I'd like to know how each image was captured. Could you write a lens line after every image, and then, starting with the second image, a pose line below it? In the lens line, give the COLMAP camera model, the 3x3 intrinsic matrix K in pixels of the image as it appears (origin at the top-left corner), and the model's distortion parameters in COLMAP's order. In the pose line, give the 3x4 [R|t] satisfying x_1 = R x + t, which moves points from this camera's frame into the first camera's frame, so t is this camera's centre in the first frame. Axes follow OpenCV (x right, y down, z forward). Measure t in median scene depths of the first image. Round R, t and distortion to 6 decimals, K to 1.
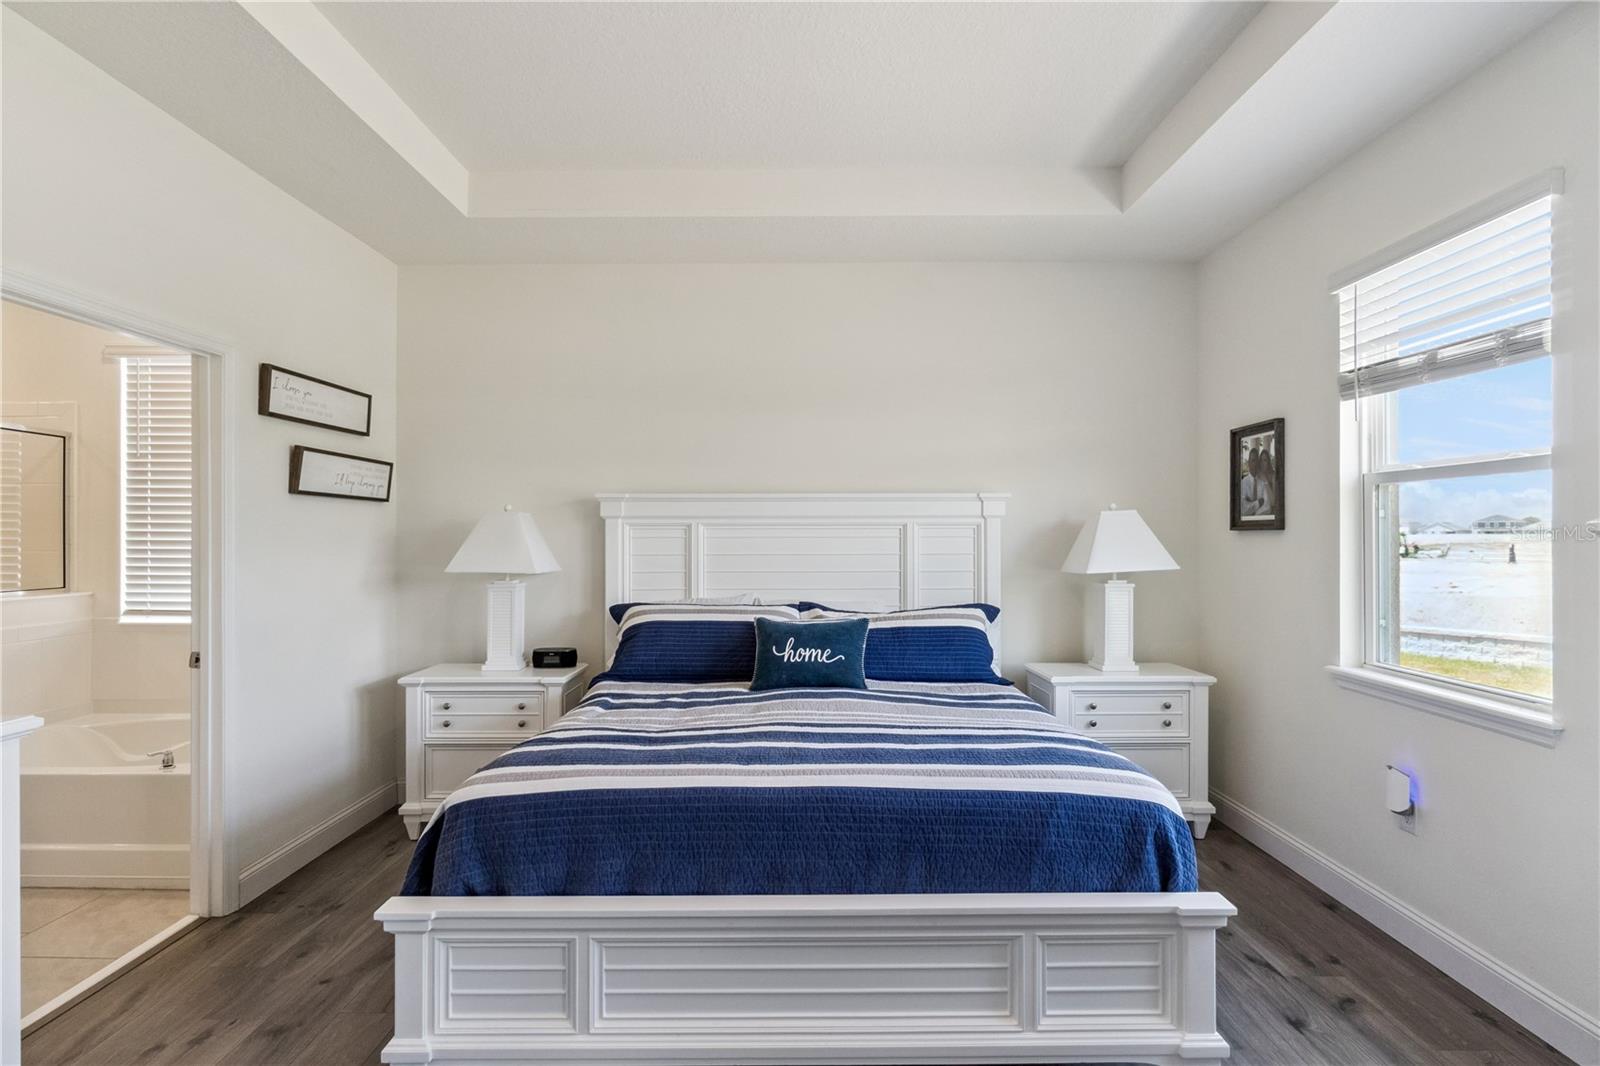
lens RADIAL K [[818.4, 0, 799.0], [0, 818.4, 537.6], [0, 0, 1]] dist [-0.001786, 0.001331]
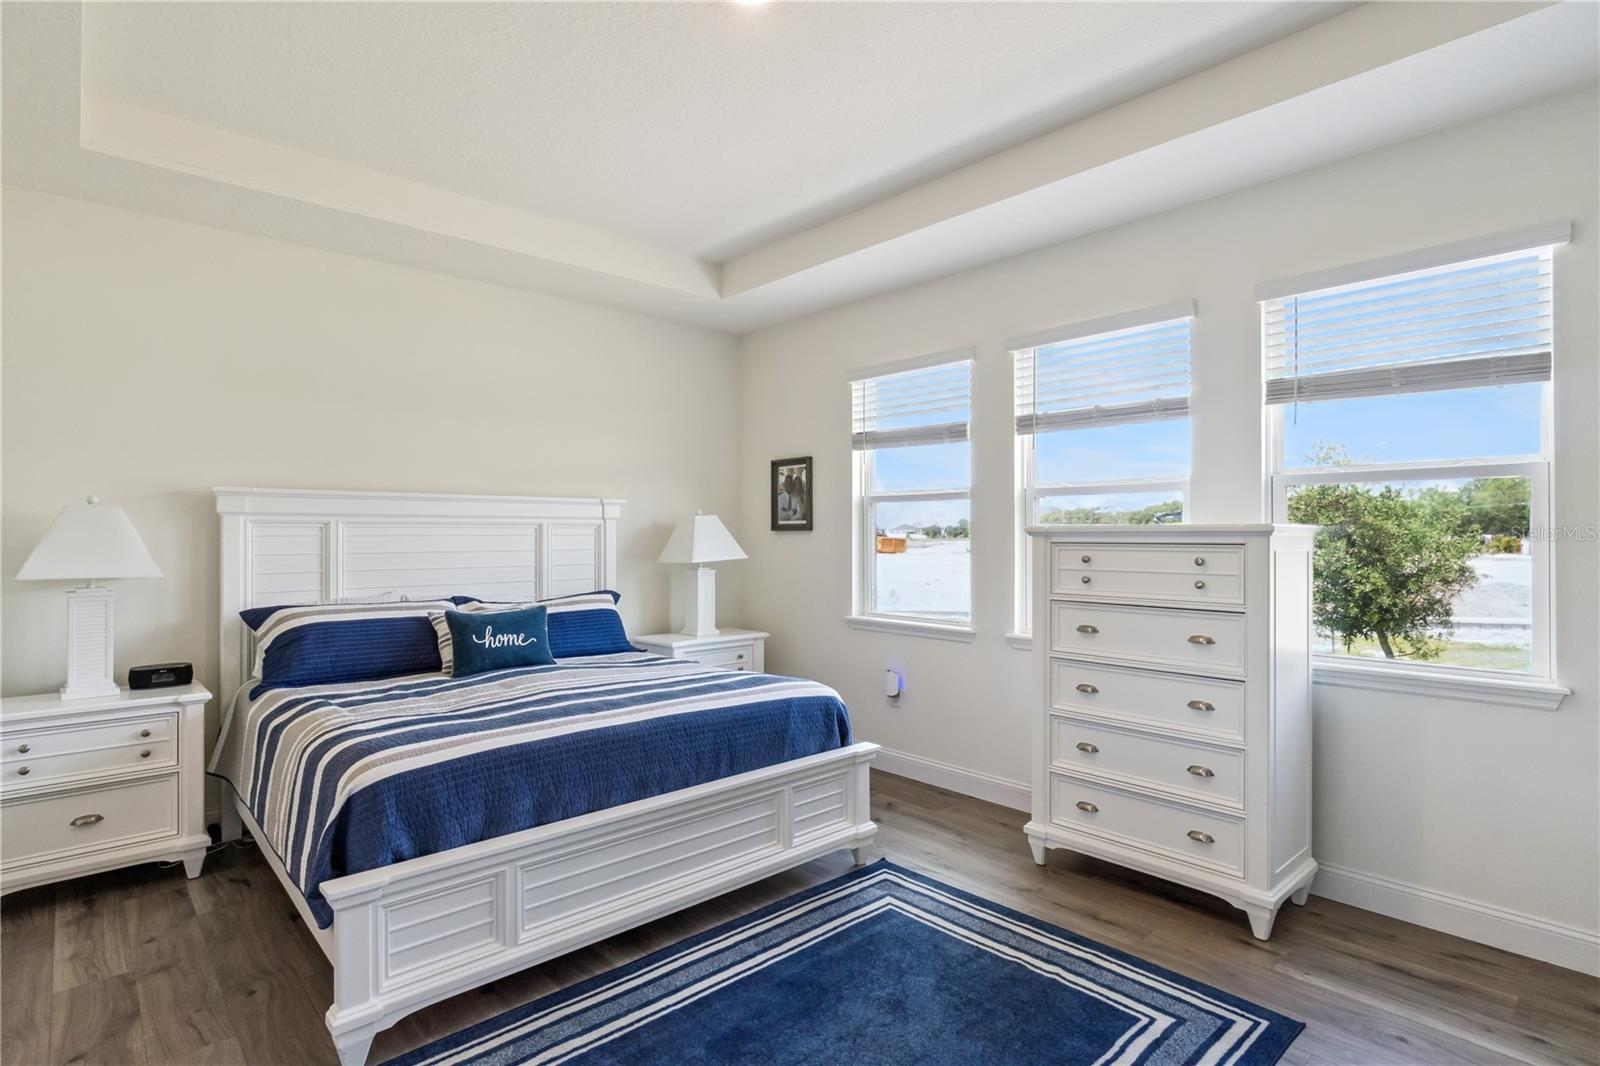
lens RADIAL K [[818.4, 0, 803.0], [0, 818.4, 532.7], [0, 0, 1]] dist [-0.001786, 0.001331]
pose [[0.733722, 0.002166, 0.679446, -0.427167], [0.001605, 0.999987, -0.004921, 0.002015], [-0.679448, 0.004701, 0.733709, -0.097683]]
